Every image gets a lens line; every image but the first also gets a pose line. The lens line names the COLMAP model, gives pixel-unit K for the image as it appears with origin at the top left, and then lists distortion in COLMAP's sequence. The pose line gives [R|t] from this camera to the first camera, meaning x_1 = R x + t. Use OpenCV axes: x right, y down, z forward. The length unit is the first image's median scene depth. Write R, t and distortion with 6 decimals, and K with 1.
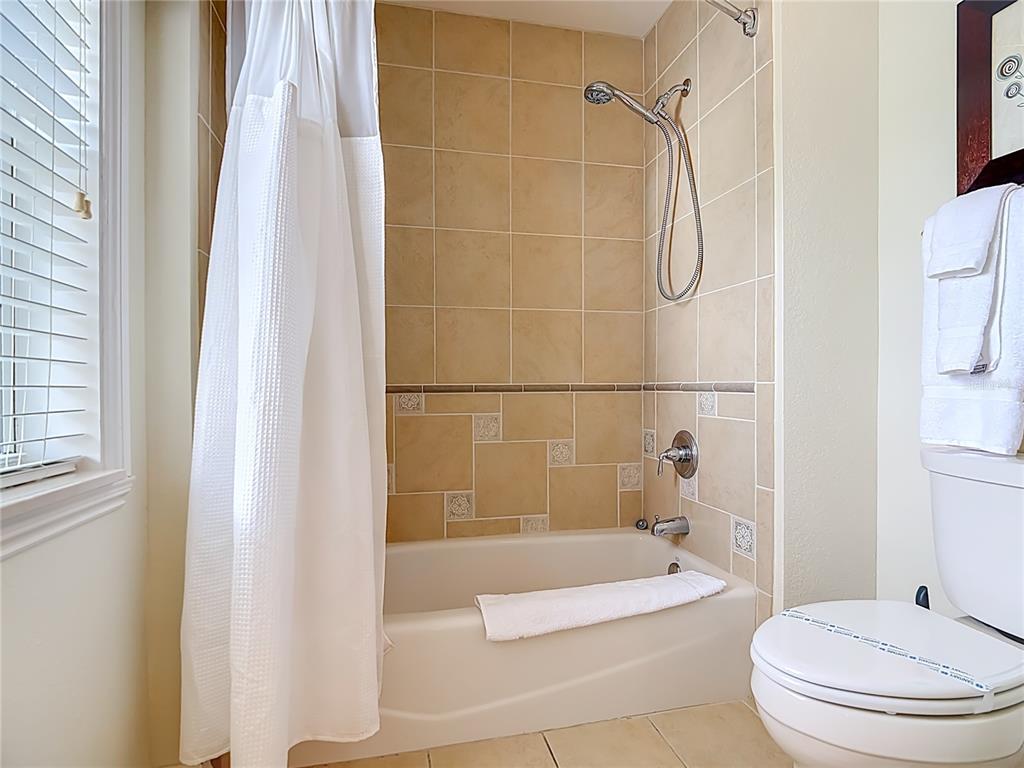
lens RADIAL K [[539.1, 0, 512.0], [0, 539.1, 384.0], [0, 0, 1]] dist [0.000820, -0.000954]
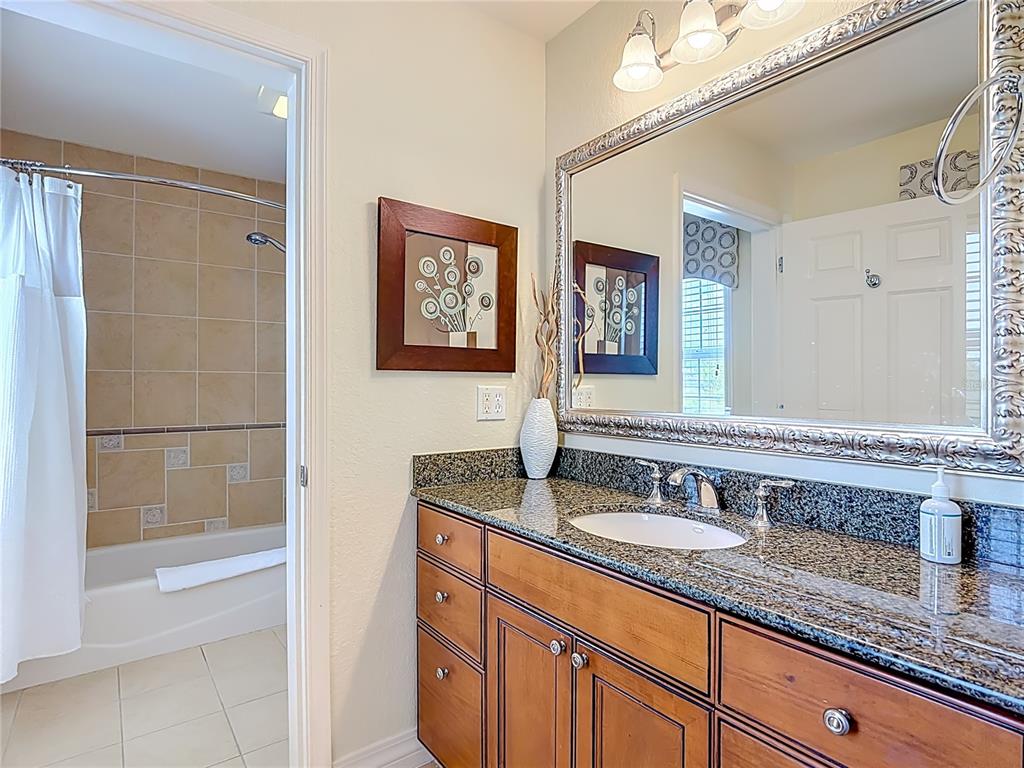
lens RADIAL K [[554.2, 0, 512.0], [0, 554.2, 384.0], [0, 0, 1]] dist [-0.050099, 0.026881]
pose [[0.912253, 0.007634, 0.409557, 0.167844], [-0.007493, 0.999970, -0.001950, -0.115814], [-0.409560, -0.001289, 0.912282, -0.647327]]
